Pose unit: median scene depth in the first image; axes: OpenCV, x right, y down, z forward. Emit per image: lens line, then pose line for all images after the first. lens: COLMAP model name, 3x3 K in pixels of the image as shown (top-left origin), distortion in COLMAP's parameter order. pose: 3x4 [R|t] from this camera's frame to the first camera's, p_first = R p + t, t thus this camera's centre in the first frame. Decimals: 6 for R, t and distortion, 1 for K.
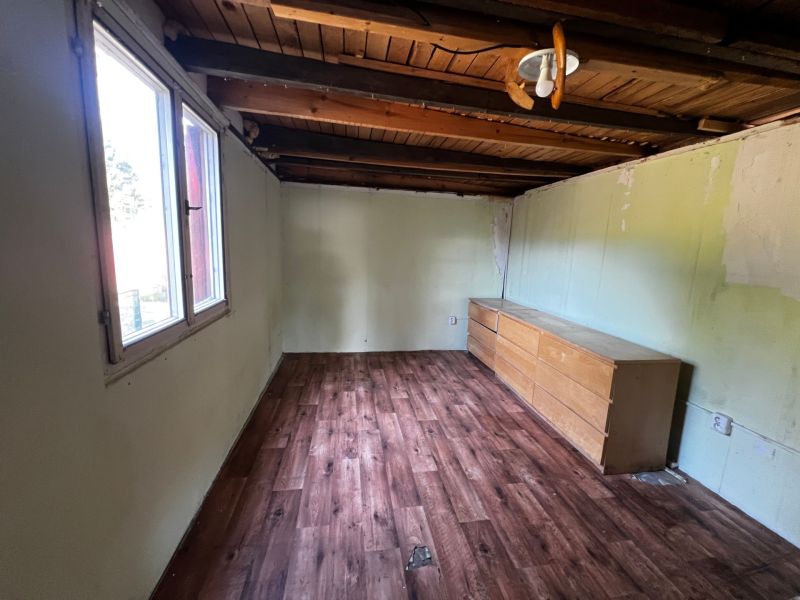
lens RADIAL K [[321.0, 0, 402.4], [0, 321.0, 299.4], [0, 0, 1]] dist [-0.003549, -0.000149]
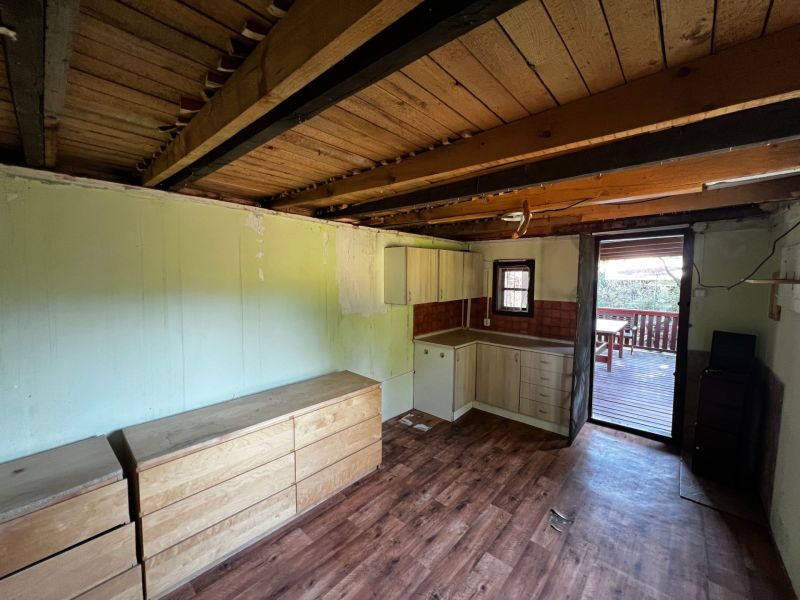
lens RADIAL K [[321.0, 0, 398.1], [0, 321.0, 299.2], [0, 0, 1]] dist [-0.003549, -0.000149]
pose [[-0.619796, -0.105918, 0.777582, -0.393901], [0.091040, 0.974455, 0.205301, -0.419501], [-0.779464, 0.198035, -0.594321, 1.670011]]
